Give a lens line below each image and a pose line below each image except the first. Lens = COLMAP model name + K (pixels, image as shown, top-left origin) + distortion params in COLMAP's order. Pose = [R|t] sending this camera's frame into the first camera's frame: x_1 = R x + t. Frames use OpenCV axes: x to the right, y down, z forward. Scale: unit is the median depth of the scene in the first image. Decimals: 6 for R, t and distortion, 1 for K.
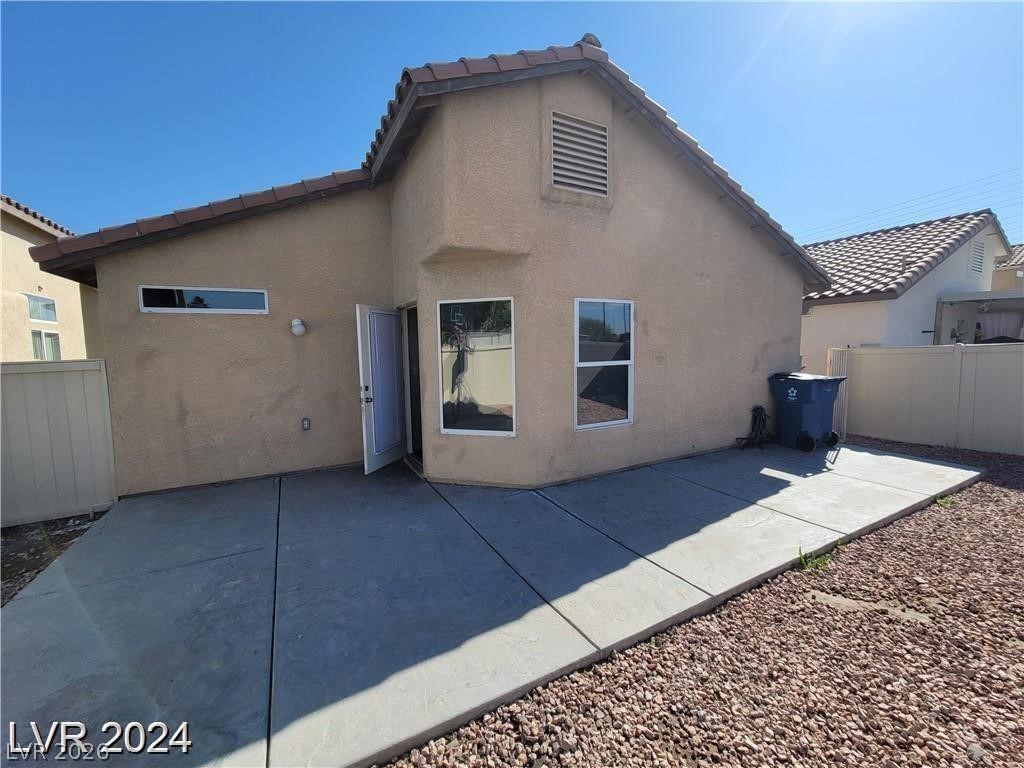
lens RADIAL K [[423.7, 0, 511.9], [0, 423.7, 377.7], [0, 0, 1]] dist [0.000588, 0.000072]
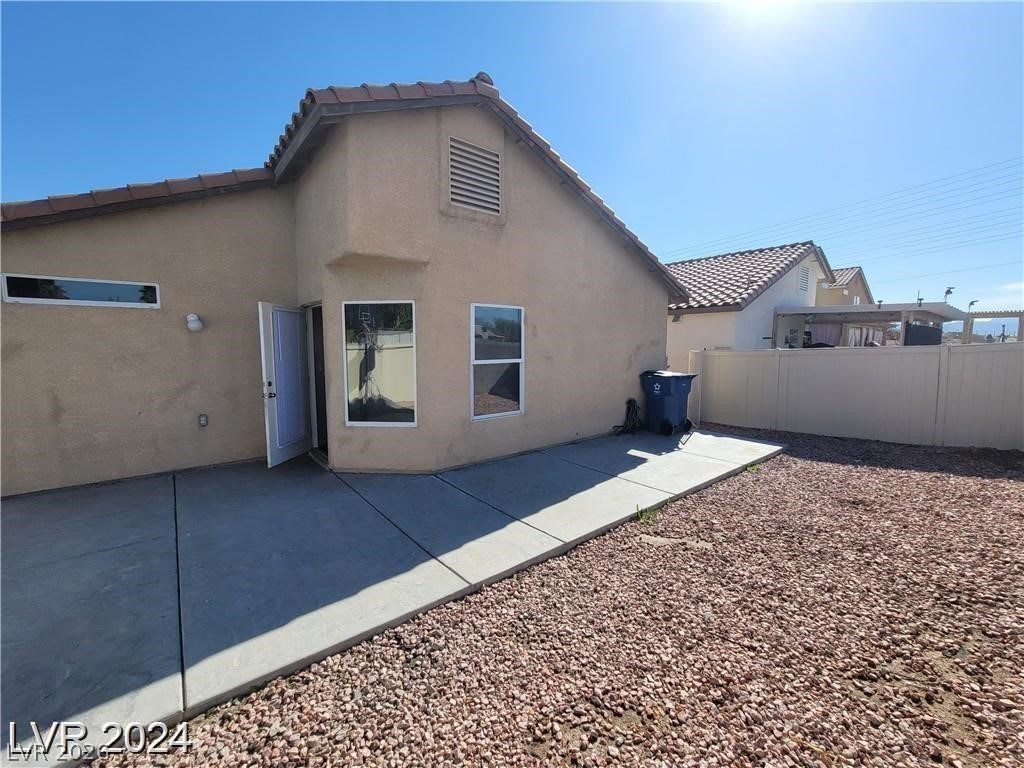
lens RADIAL K [[423.7, 0, 511.9], [0, 423.7, 377.7], [0, 0, 1]] dist [0.000588, 0.000072]
pose [[0.981564, 0.000242, 0.191135, 0.042251], [-0.000734, 0.999997, 0.002506, 0.008248], [-0.191134, -0.002600, 0.981561, -0.137806]]
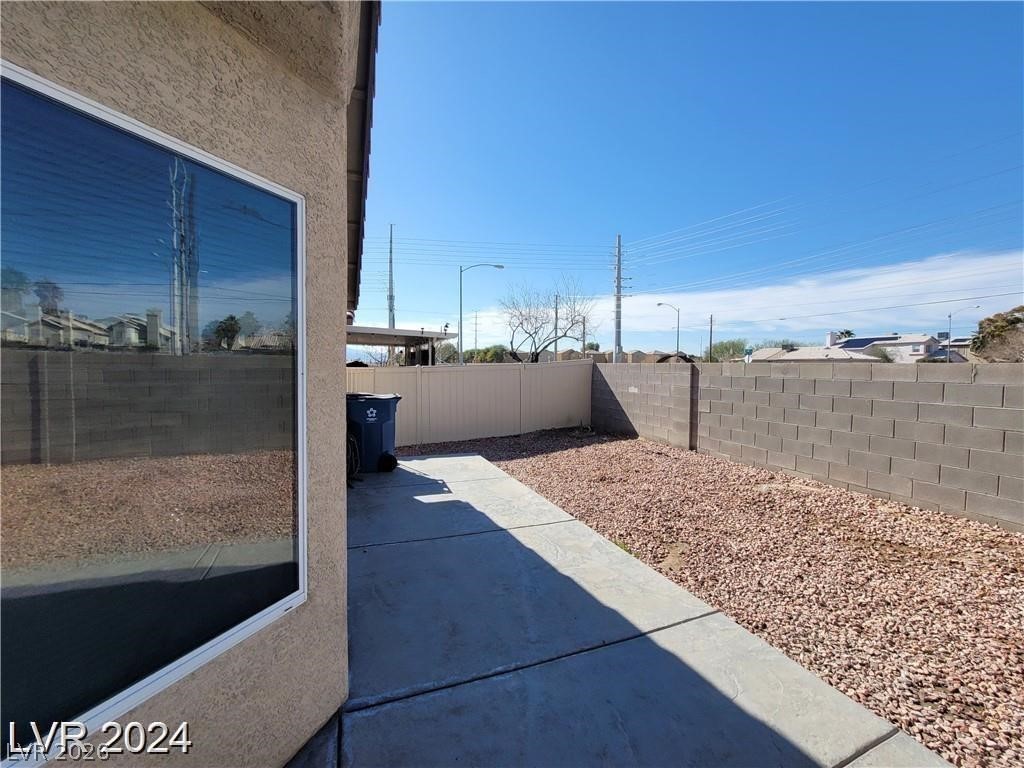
lens RADIAL K [[419.6, 0, 526.2], [0, 419.6, 387.3], [0, 0, 1]] dist [0.004052, -0.000282]
pose [[0.088157, -0.030820, 0.995630, -0.325753], [0.057483, 0.998013, 0.025804, -0.037170], [-0.994447, 0.054957, 0.089753, 0.812469]]
